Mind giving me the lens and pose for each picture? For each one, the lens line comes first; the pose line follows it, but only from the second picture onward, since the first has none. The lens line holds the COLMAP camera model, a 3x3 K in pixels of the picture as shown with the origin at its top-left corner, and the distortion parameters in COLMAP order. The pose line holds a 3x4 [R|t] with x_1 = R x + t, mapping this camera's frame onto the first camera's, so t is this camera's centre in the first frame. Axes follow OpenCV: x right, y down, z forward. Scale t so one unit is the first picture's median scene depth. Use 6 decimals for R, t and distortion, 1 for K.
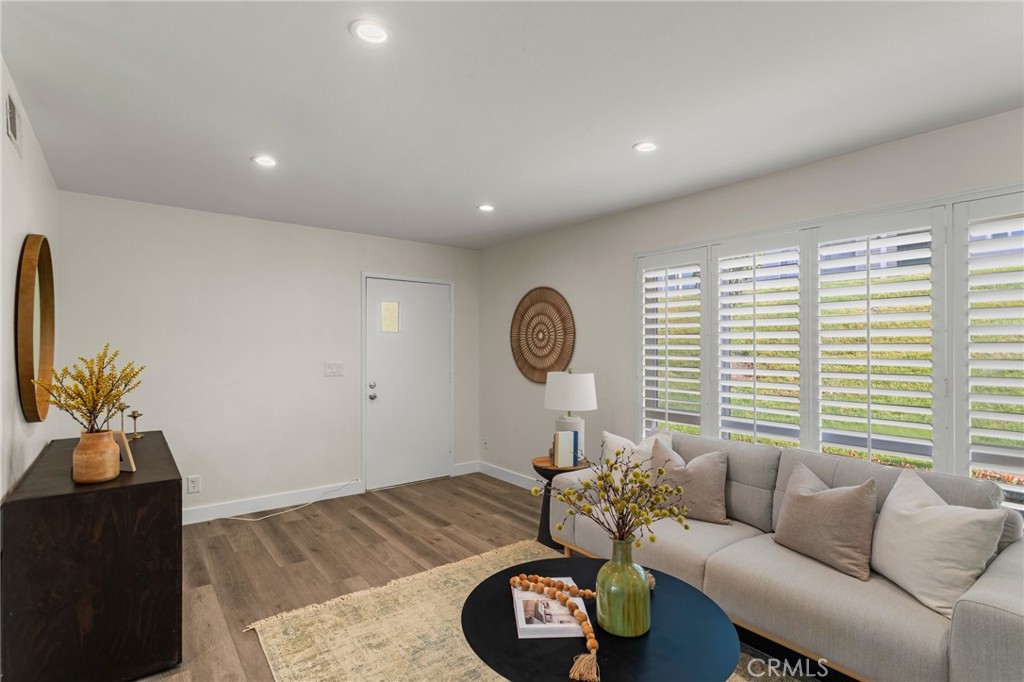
lens RADIAL K [[499.4, 0, 512.9], [0, 499.4, 343.4], [0, 0, 1]] dist [-0.003678, 0.019352]
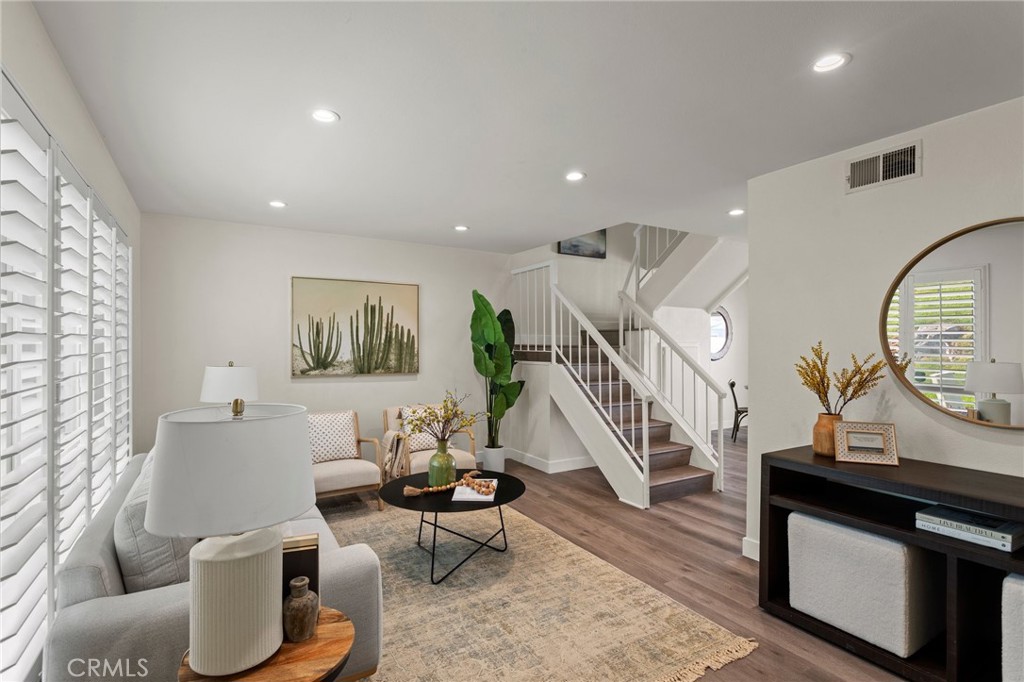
lens RADIAL K [[499.4, 0, 512.9], [0, 499.4, 343.4], [0, 0, 1]] dist [-0.003678, 0.019352]
pose [[-0.994252, -0.004237, 0.106982, -0.118649], [-0.005005, 0.999964, -0.006910, 0.010251], [-0.106949, -0.007406, -0.994237, 1.340705]]
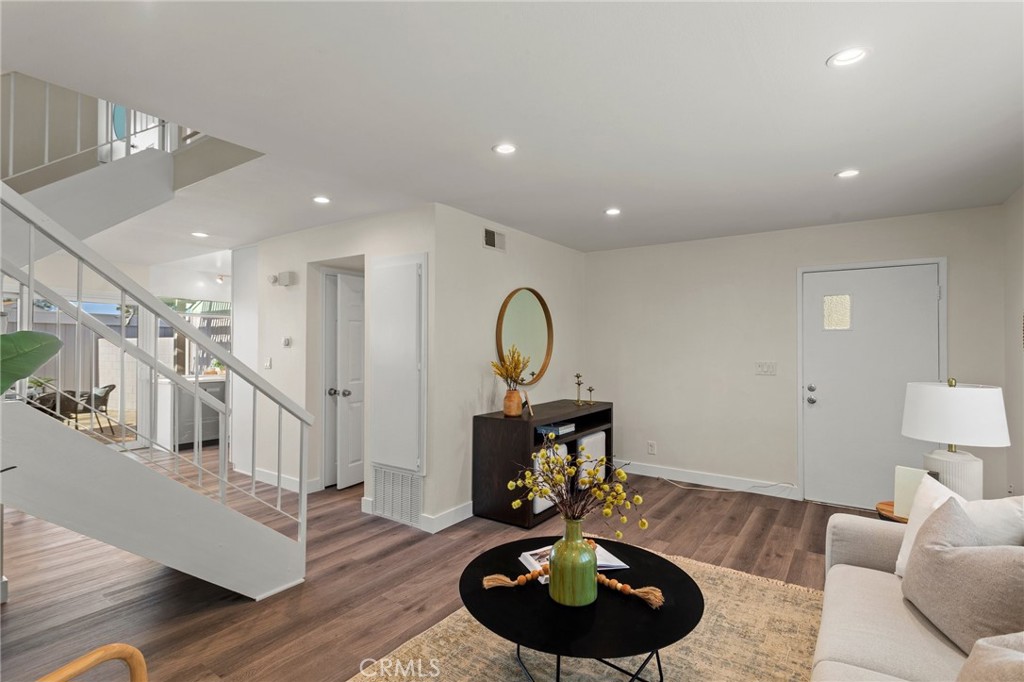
lens RADIAL K [[499.4, 0, 512.9], [0, 499.4, 343.4], [0, 0, 1]] dist [-0.003678, 0.019352]
pose [[0.307688, -0.003358, -0.951481, 0.568398], [0.002277, 0.999994, -0.002793, 0.003136], [0.951485, -0.001307, 0.307693, 0.247030]]
